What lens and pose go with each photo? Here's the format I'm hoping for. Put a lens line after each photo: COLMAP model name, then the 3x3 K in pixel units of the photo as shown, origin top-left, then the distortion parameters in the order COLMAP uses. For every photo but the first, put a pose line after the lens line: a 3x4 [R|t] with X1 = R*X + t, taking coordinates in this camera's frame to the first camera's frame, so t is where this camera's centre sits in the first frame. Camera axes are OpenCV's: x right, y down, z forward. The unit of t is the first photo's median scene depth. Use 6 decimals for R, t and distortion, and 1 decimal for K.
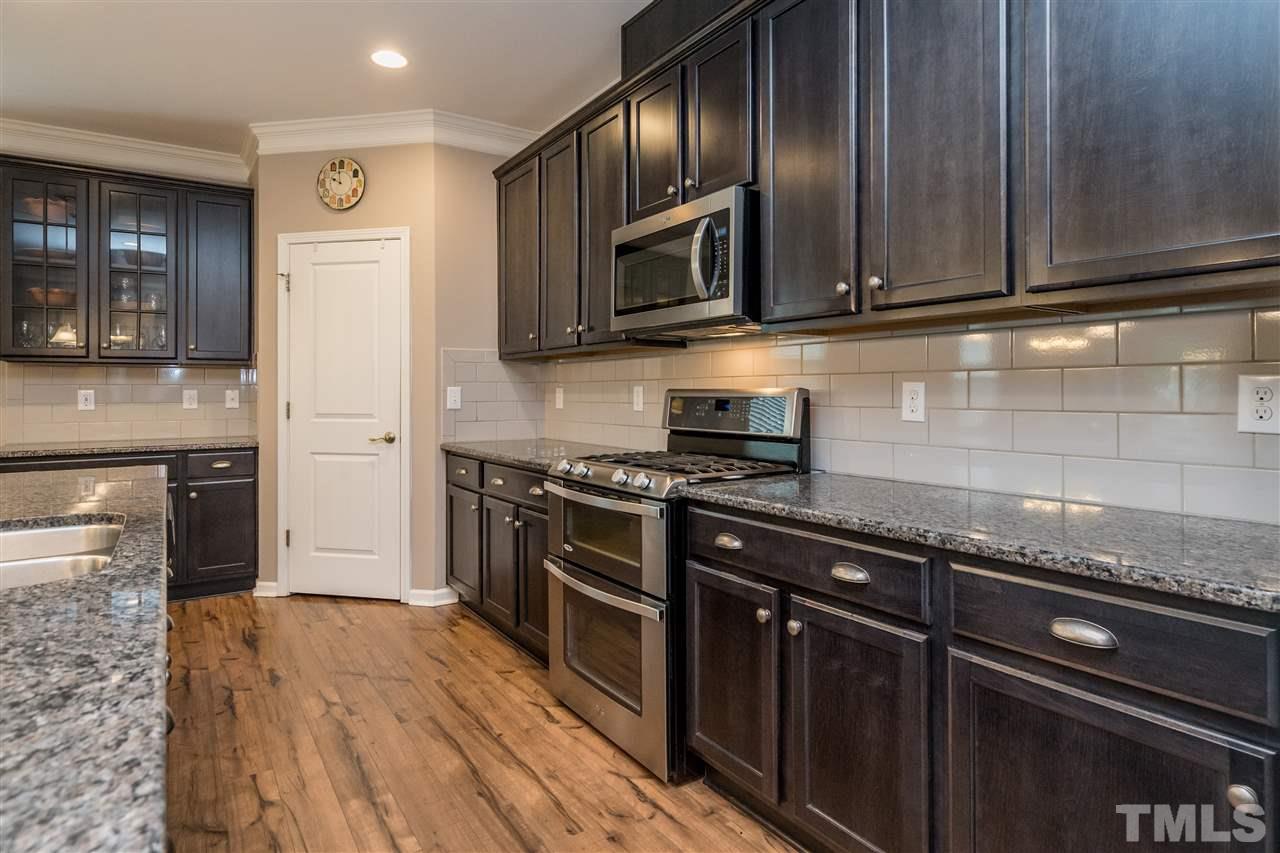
lens RADIAL K [[685.2, 0, 620.7], [0, 685.2, 398.8], [0, 0, 1]] dist [-0.012675, 0.002439]
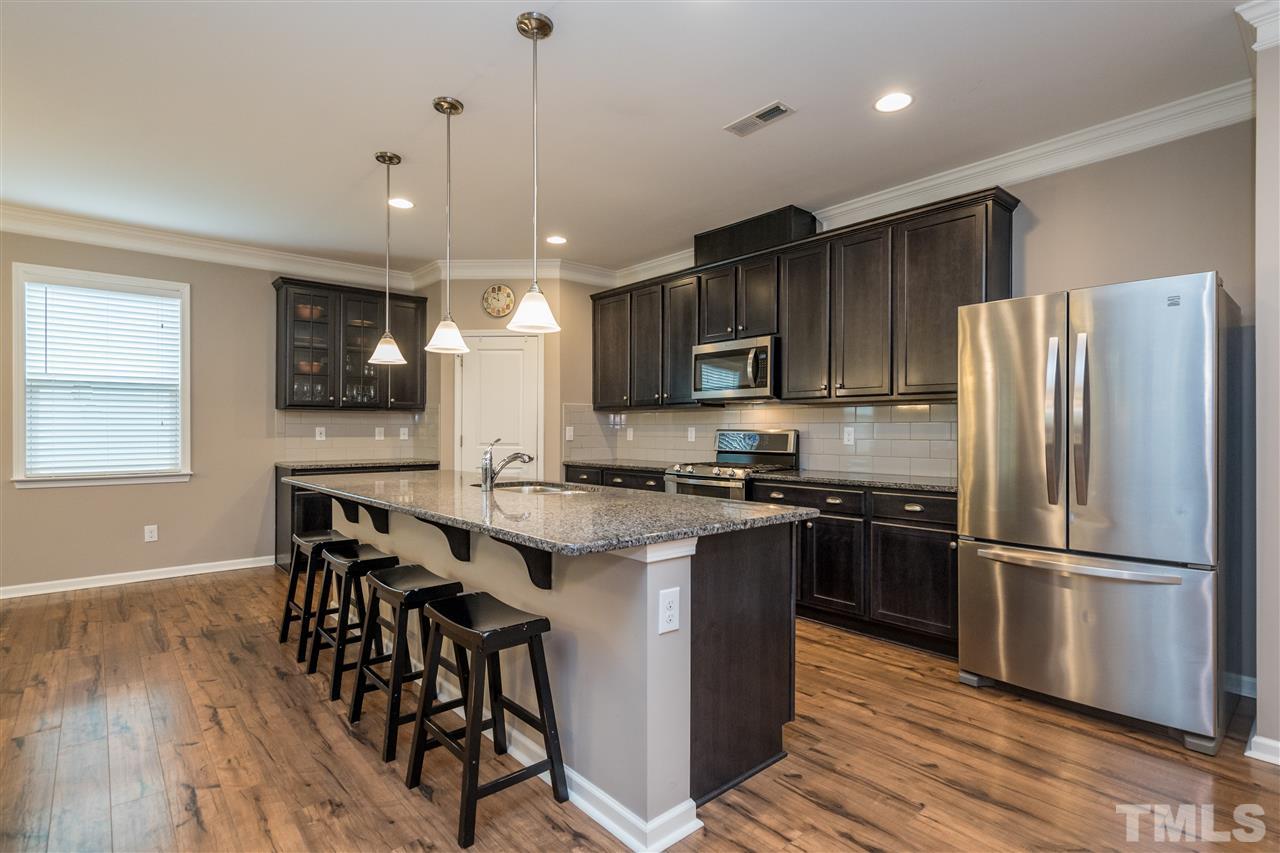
lens RADIAL K [[613.1, 0, 636.5], [0, 613.1, 423.8], [0, 0, 1]] dist [0.004326, 0.000995]
pose [[0.992314, 0.008773, 0.123438, -0.417571], [-0.005493, 0.999623, -0.026885, 0.018131], [-0.123627, 0.026001, 0.991988, -0.735276]]
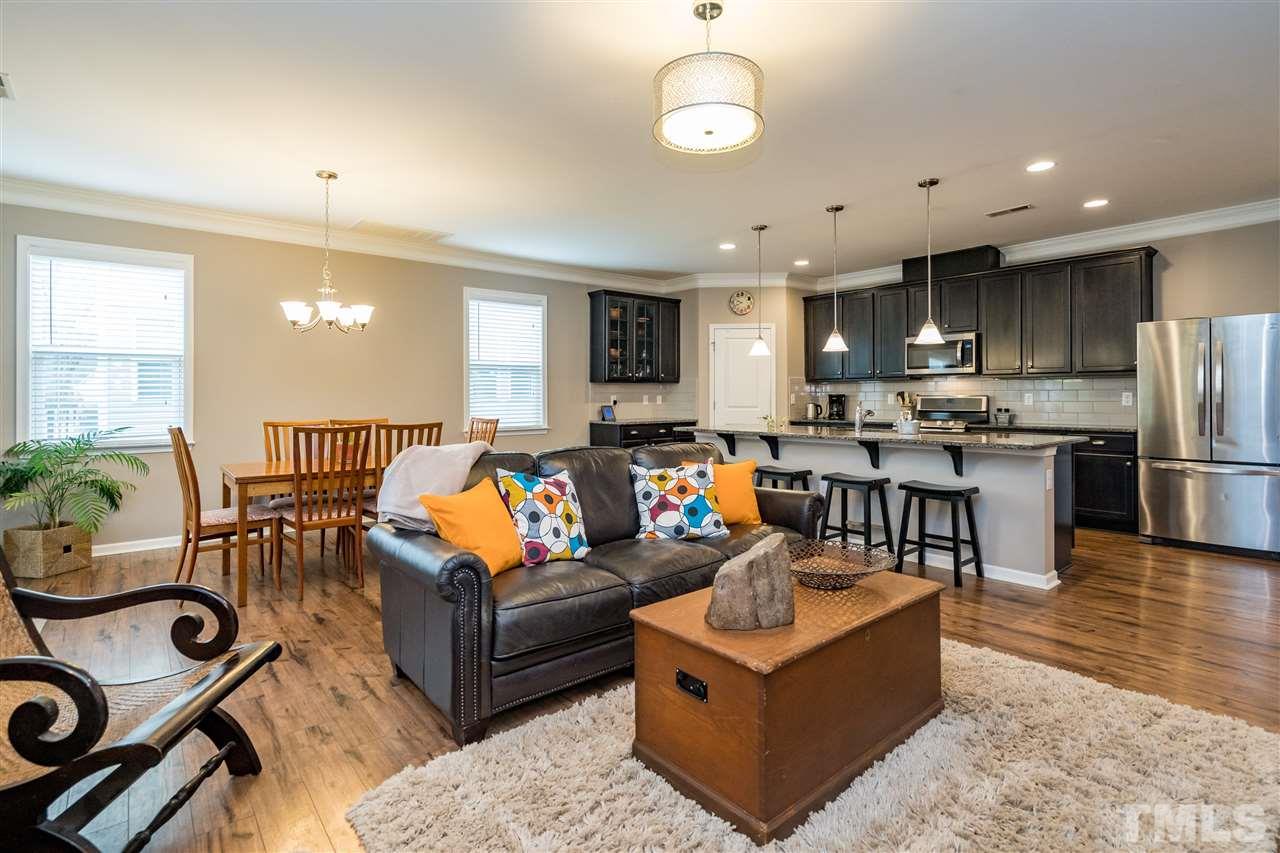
lens RADIAL K [[613.1, 0, 629.3], [0, 613.1, 393.3], [0, 0, 1]] dist [0.004326, 0.000995]
pose [[0.993147, 0.001555, 0.116866, -1.539193], [0.000777, 0.999802, -0.019904, 0.029518], [-0.116873, 0.019859, 0.992948, -1.448789]]
